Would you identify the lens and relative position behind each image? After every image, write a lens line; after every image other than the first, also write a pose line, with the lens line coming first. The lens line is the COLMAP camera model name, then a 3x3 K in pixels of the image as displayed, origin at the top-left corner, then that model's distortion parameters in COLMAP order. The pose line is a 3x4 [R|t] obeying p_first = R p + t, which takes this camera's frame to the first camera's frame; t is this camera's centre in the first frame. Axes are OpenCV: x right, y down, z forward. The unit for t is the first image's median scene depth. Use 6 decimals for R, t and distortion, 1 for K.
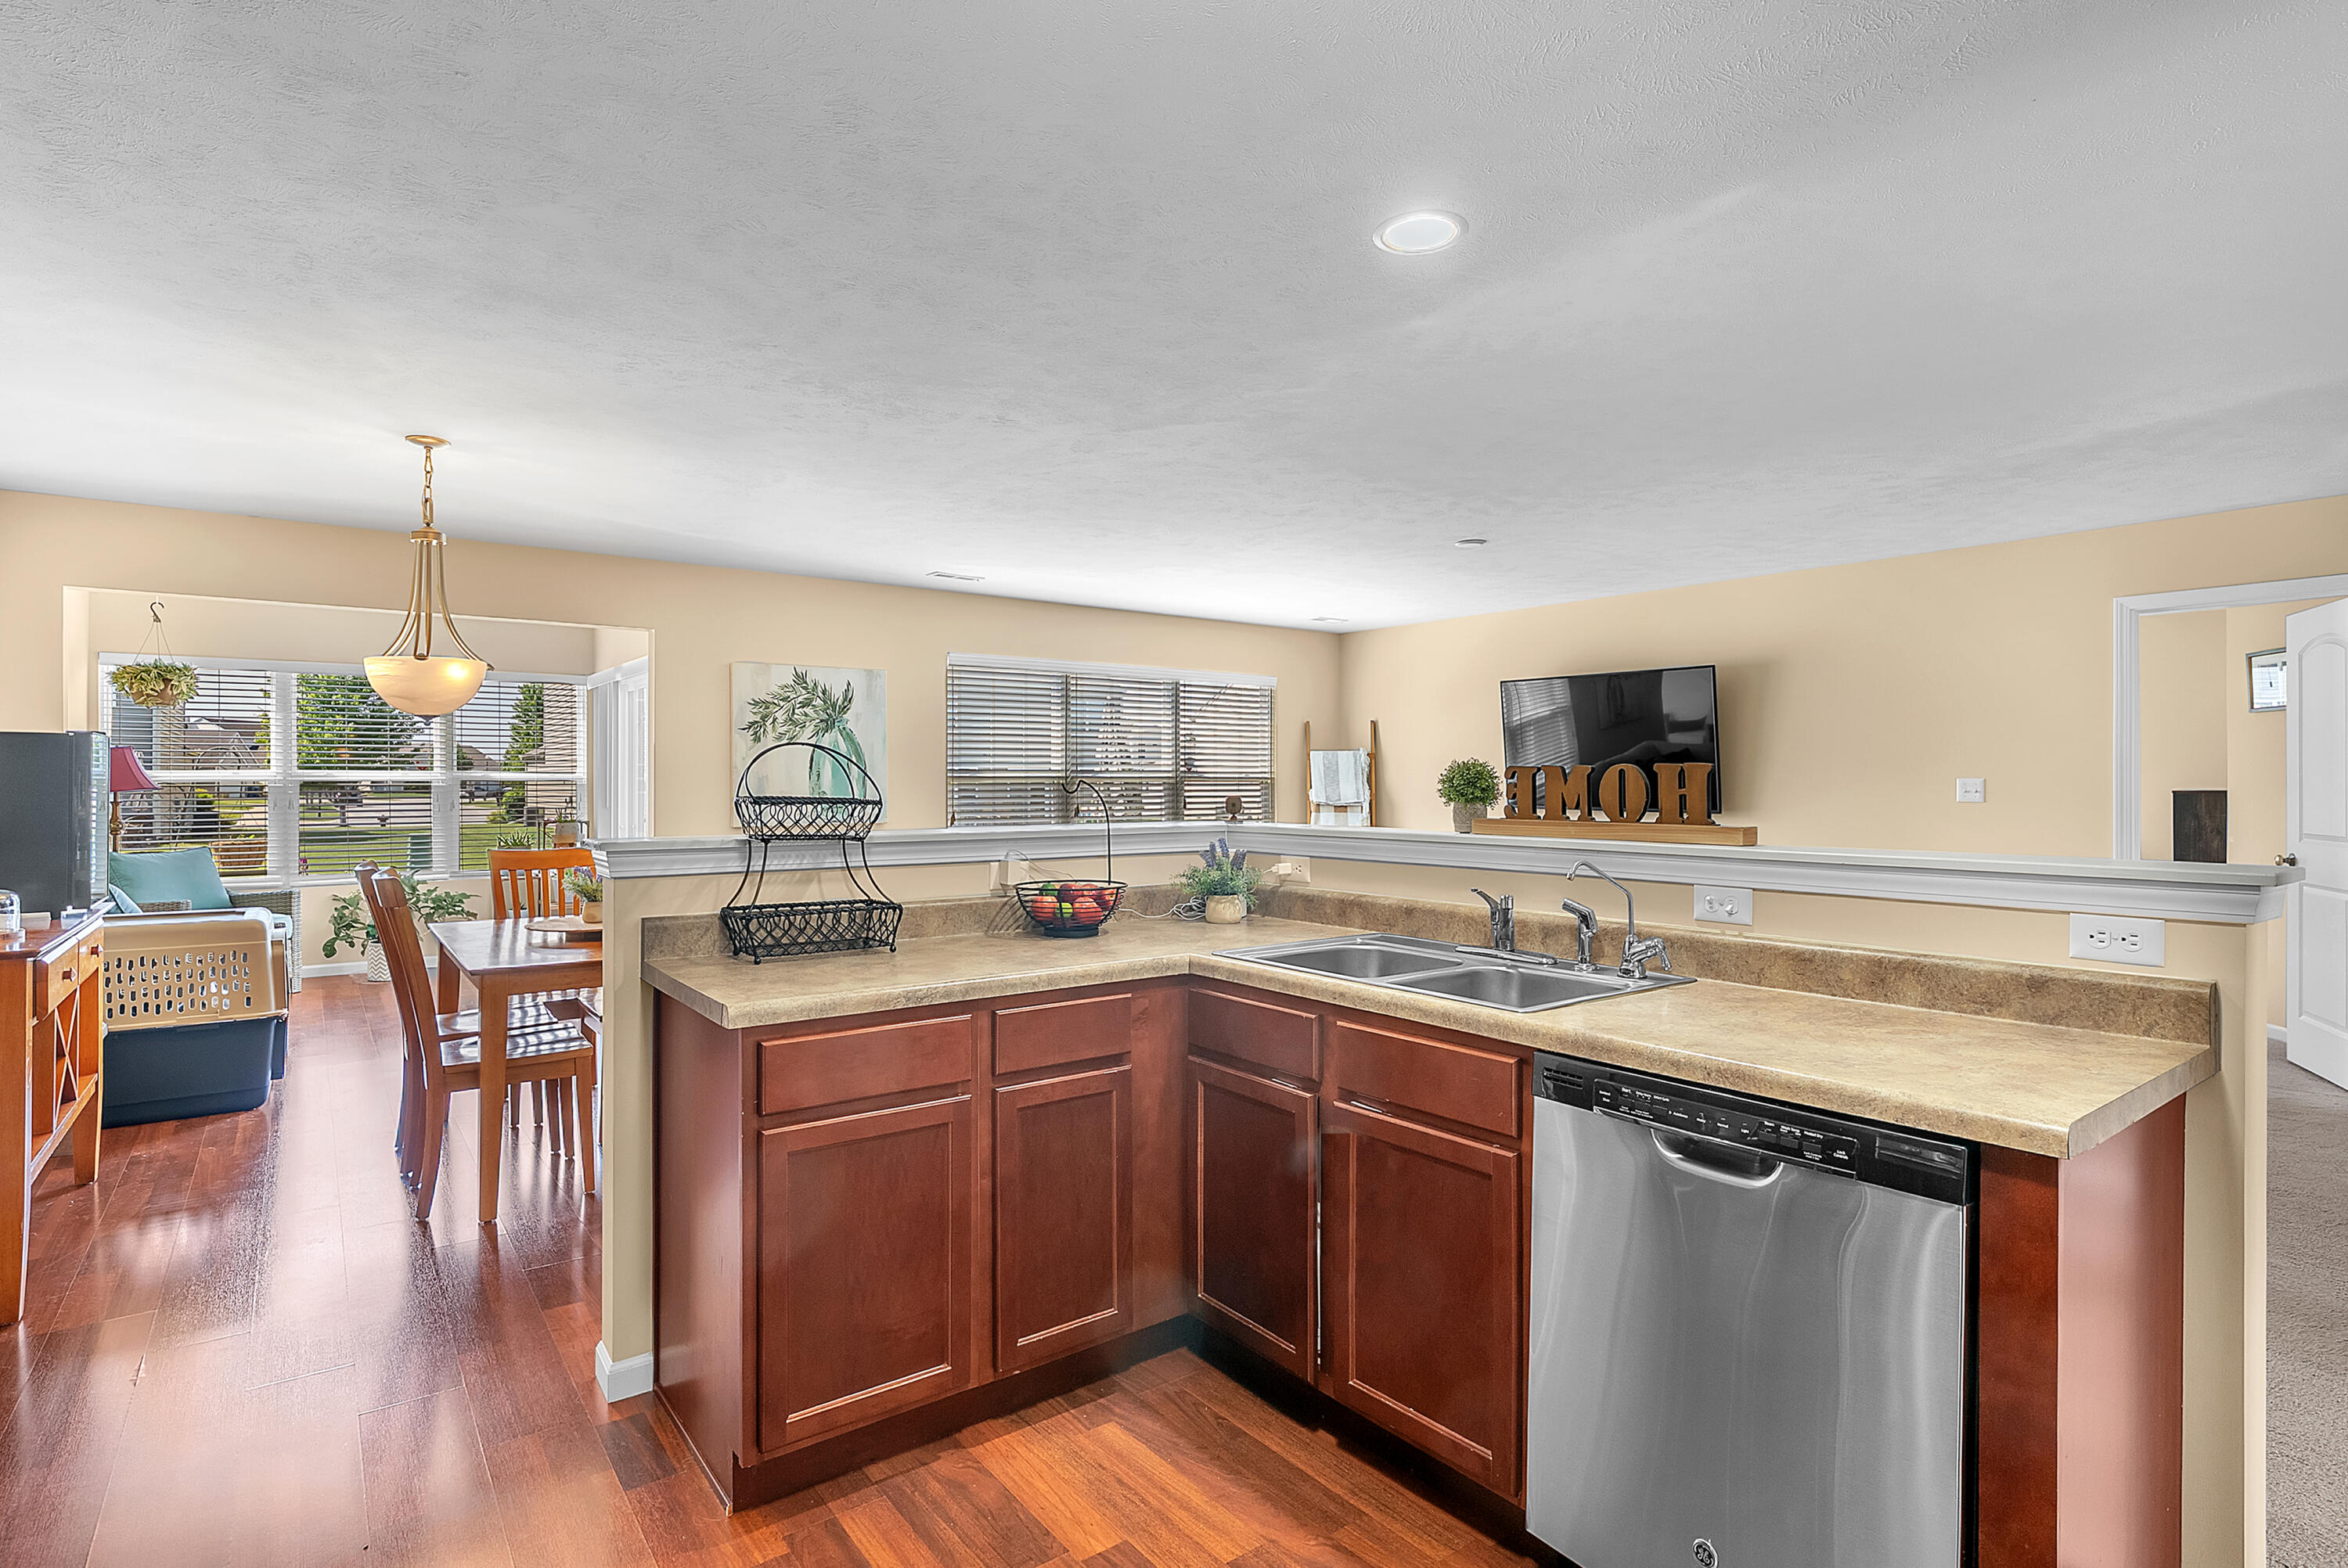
lens RADIAL K [[1168.7, 0, 1174.0], [0, 1168.7, 784.0], [0, 0, 1]] dist [-0.010502, -0.000319]
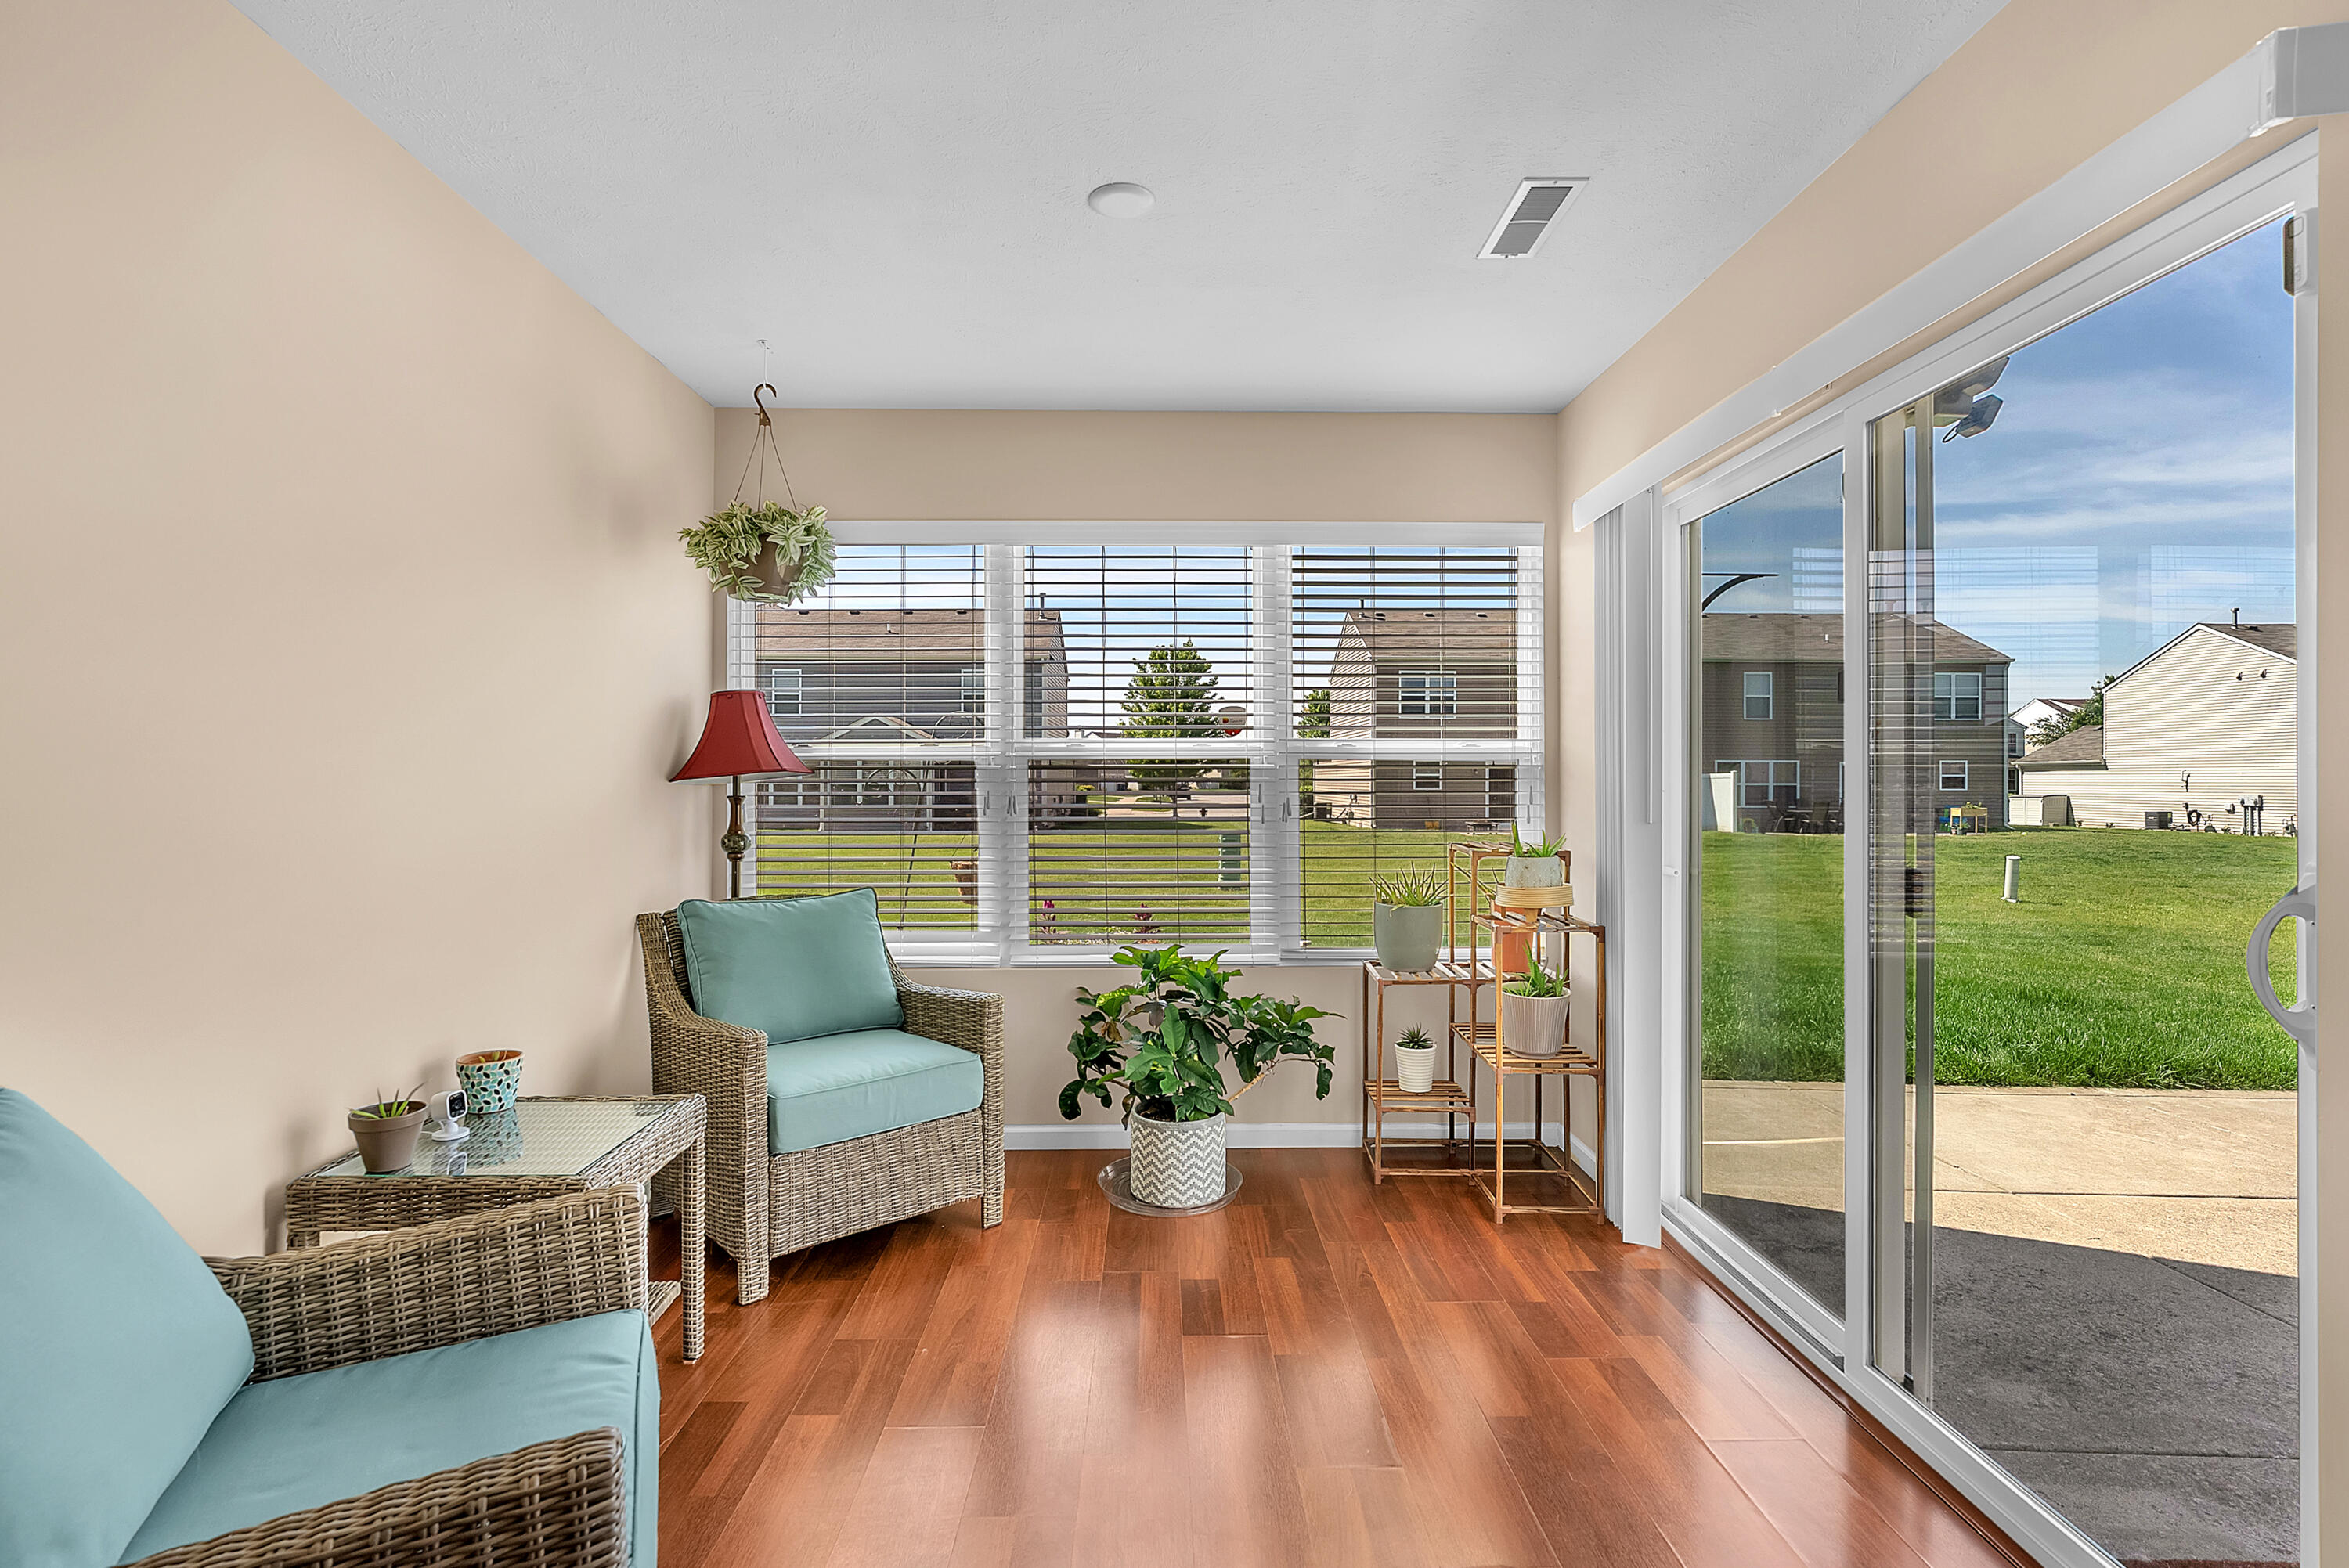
lens RADIAL K [[1089.9, 0, 1148.8], [0, 1089.9, 781.4], [0, 0, 1]] dist [-0.001665, 0.000053]
pose [[0.794578, 0.002634, -0.607156, -0.488386], [-0.000659, 0.999994, 0.003475, 0.006877], [0.607161, -0.002361, 0.794575, 0.757570]]
